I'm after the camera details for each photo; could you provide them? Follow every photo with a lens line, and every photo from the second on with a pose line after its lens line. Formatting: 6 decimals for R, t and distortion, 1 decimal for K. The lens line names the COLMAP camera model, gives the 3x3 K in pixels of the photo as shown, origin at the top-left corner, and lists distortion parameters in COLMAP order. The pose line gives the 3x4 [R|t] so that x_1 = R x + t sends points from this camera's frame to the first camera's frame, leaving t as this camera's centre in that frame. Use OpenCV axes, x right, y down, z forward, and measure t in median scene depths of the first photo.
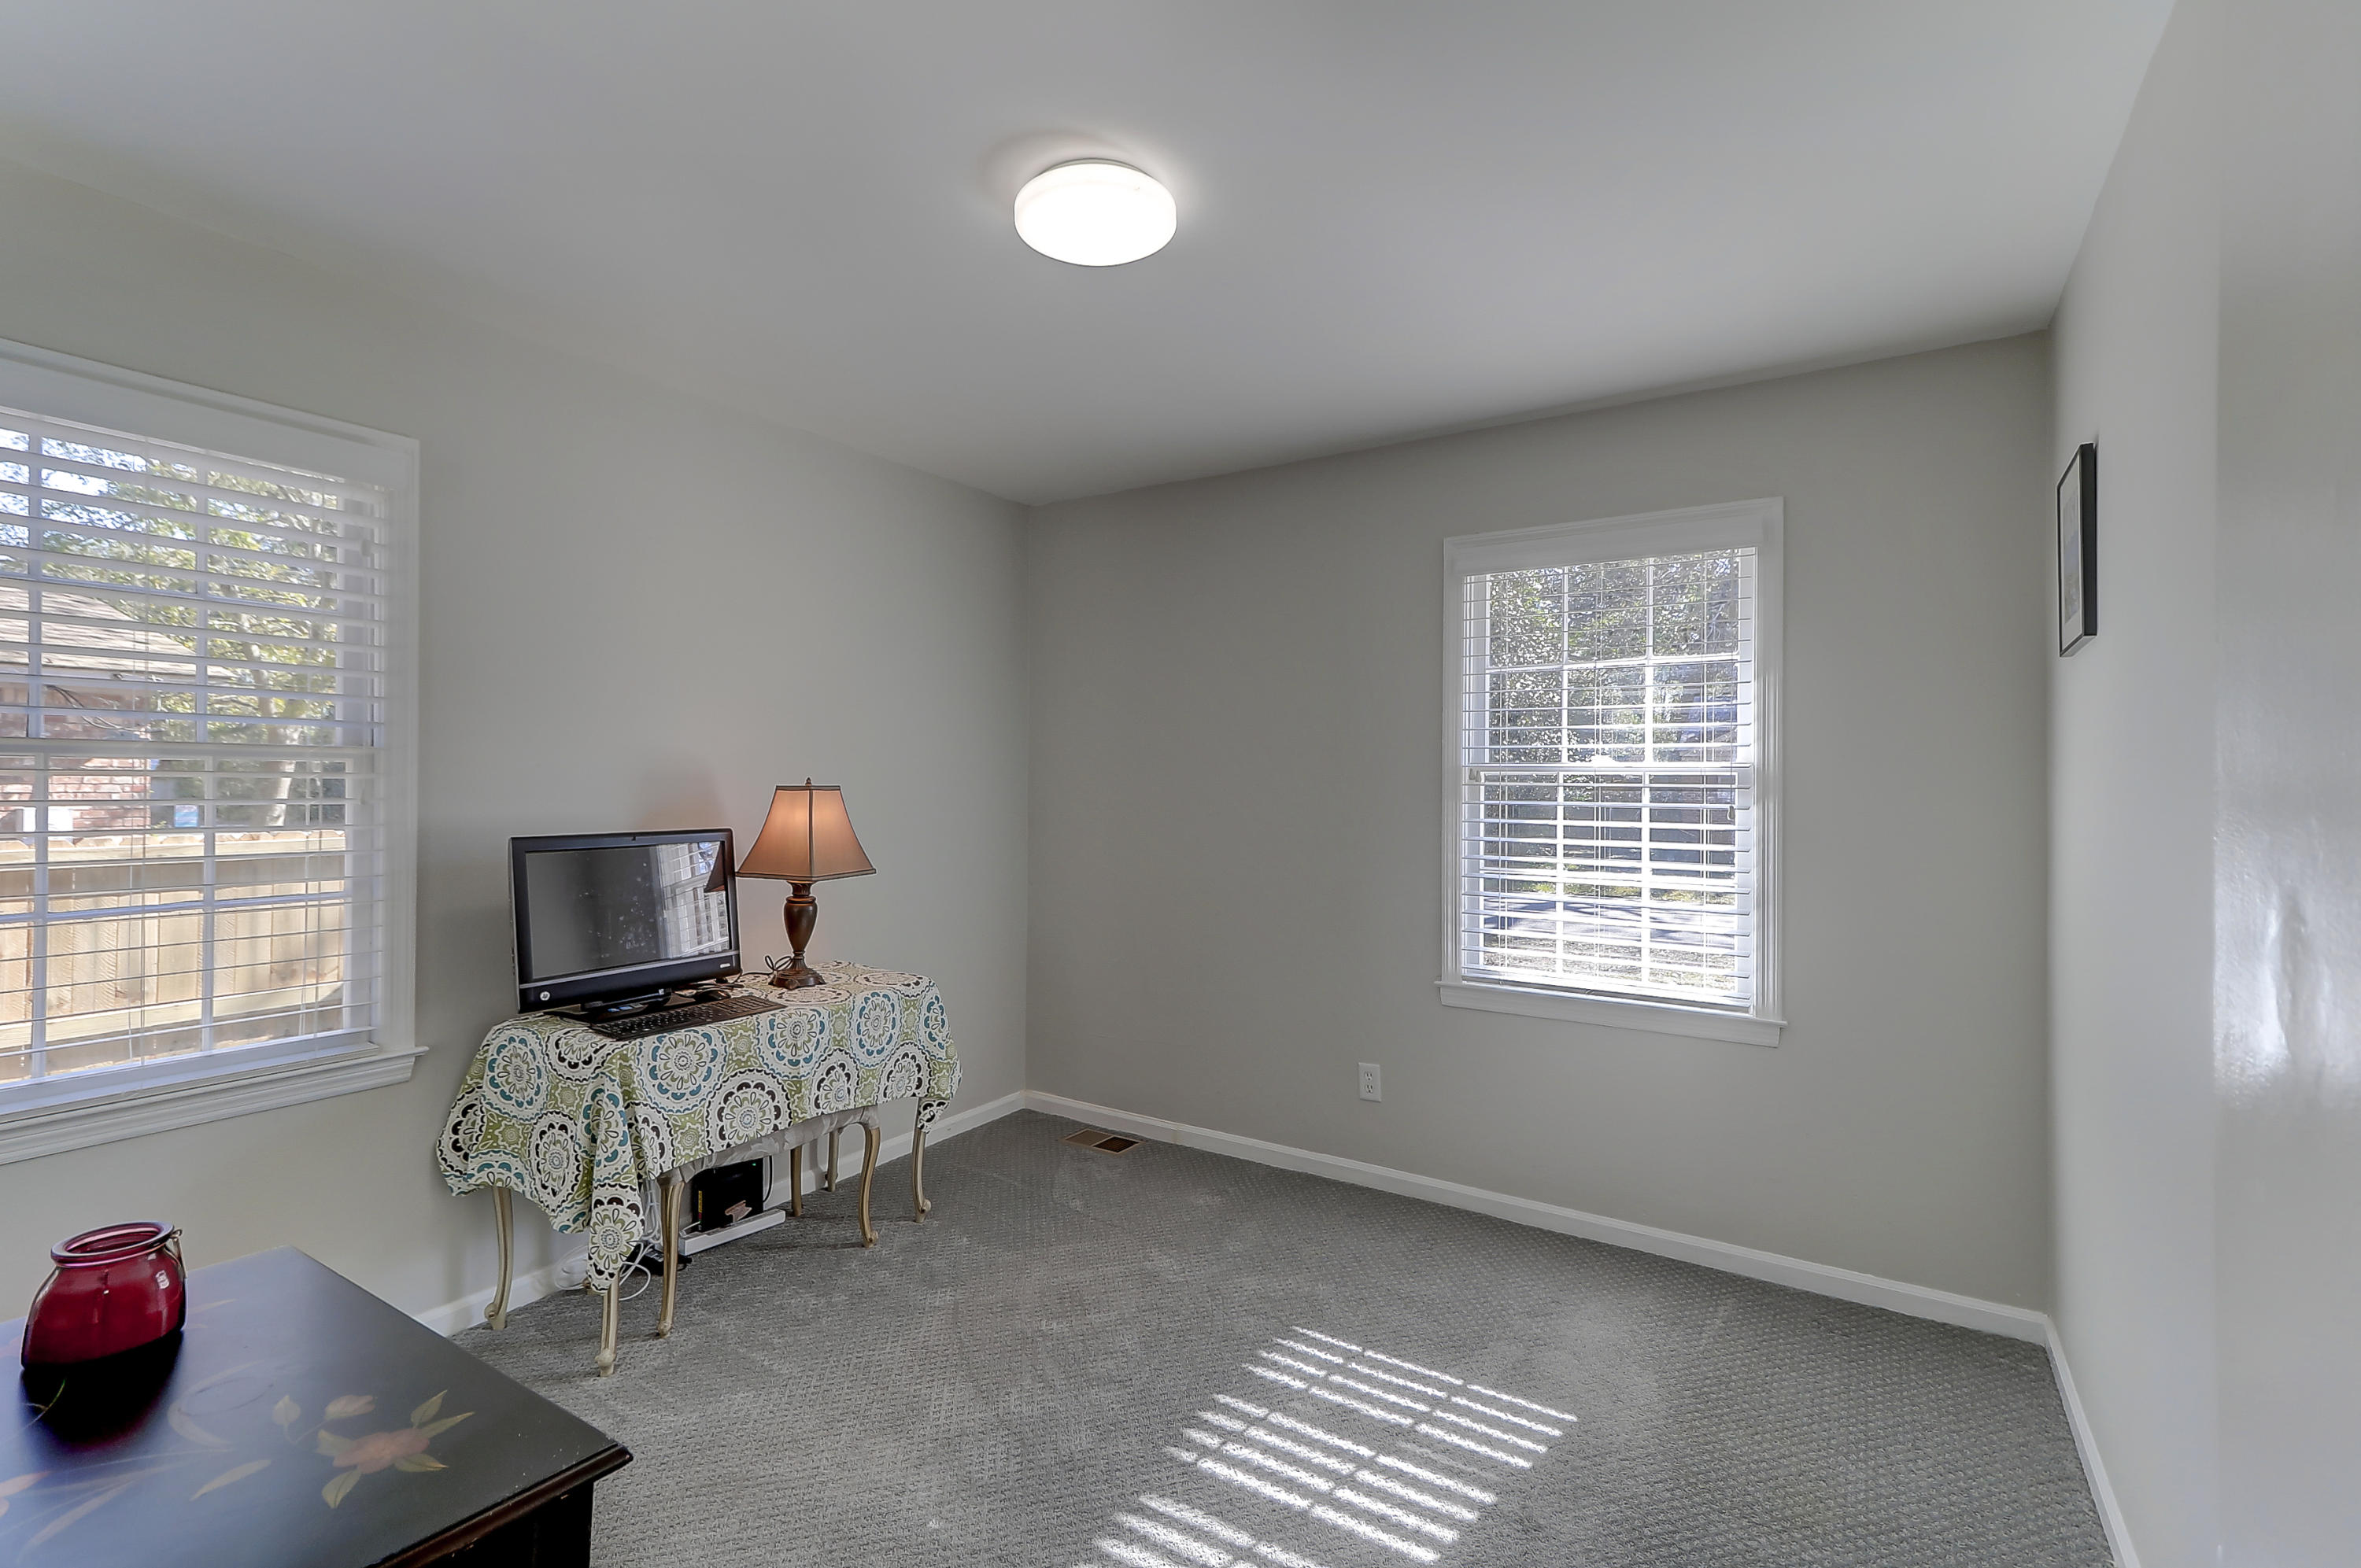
lens RADIAL K [[1072.3, 0, 1175.4], [0, 1072.3, 773.8], [0, 0, 1]] dist [0.023294, -0.001673]
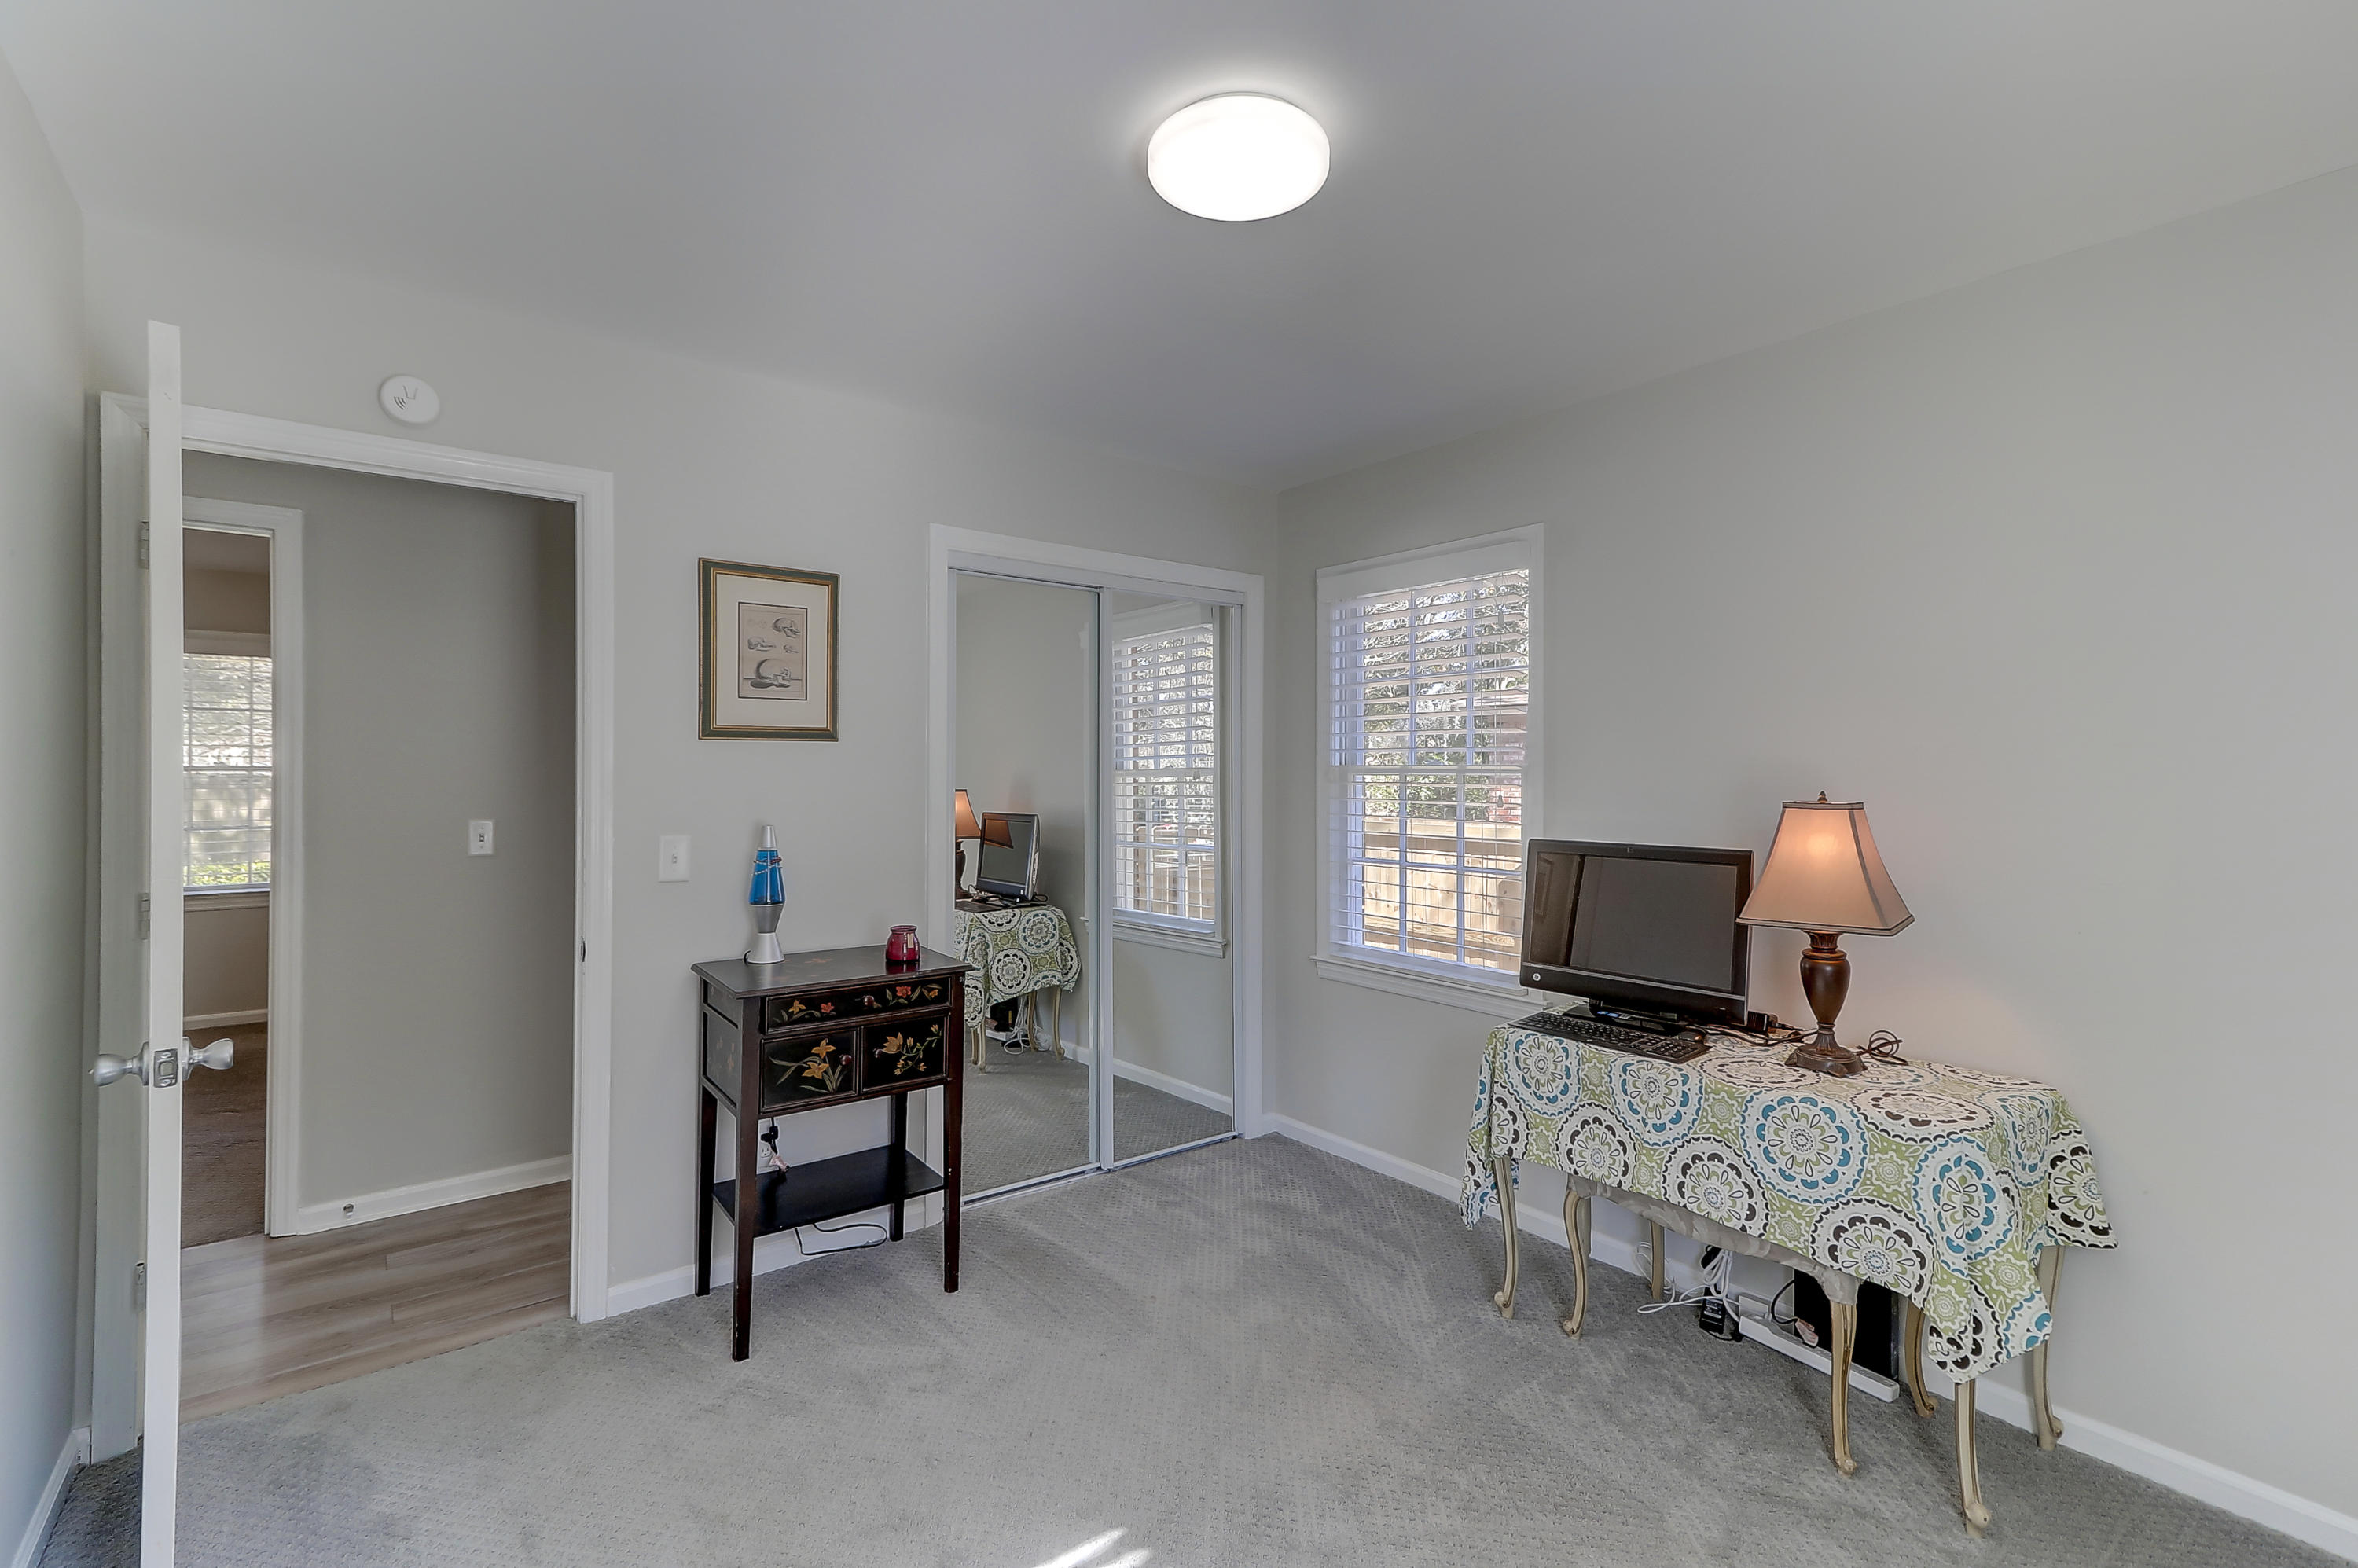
lens RADIAL K [[1071.1, 0, 1162.3], [0, 1071.1, 780.3], [0, 0, 1]] dist [0.023294, -0.001673]
pose [[-0.344512, -0.002724, -0.938778, 0.531395], [0.000095, 0.999996, -0.002936, -0.000646], [0.938782, -0.001100, -0.344510, 0.858030]]
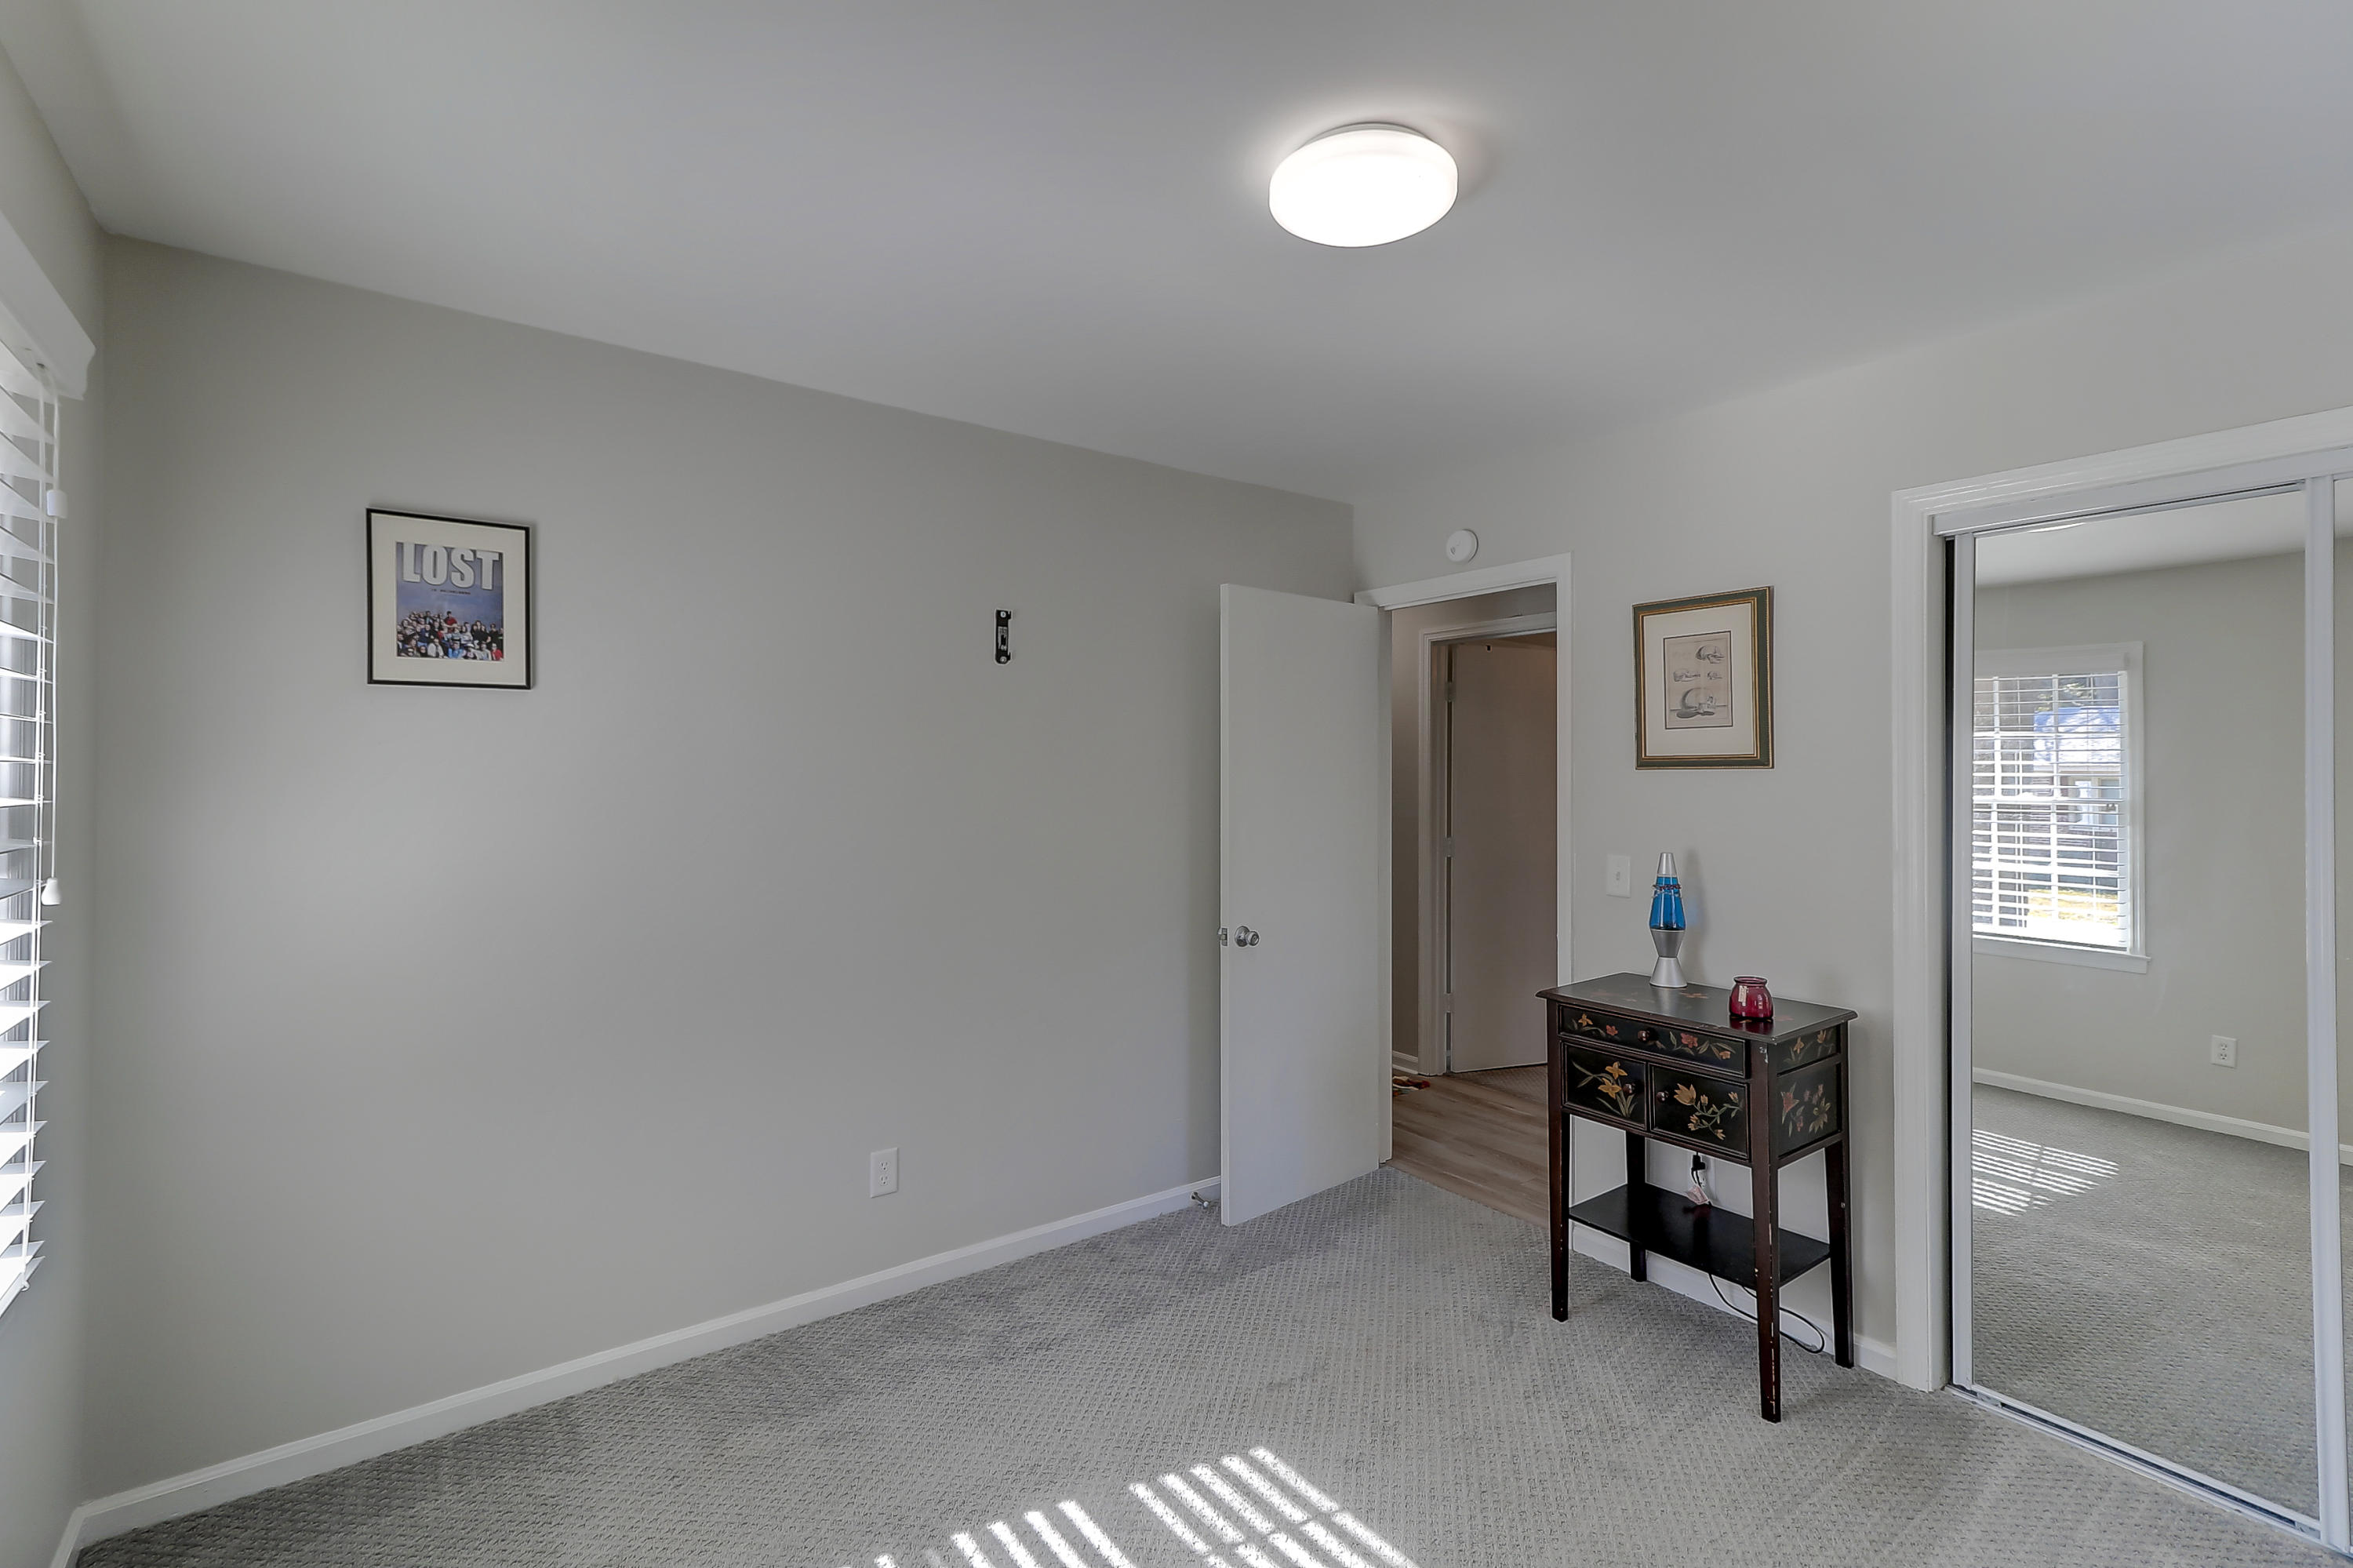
lens RADIAL K [[1068.9, 0, 1159.8], [0, 1068.9, 774.3], [0, 0, 1]] dist [0.023294, -0.001673]
pose [[-0.932349, -0.012934, 0.361329, -0.160070], [-0.014849, 0.999887, -0.002524, -0.025366], [-0.361255, -0.007719, -0.932435, 1.278707]]
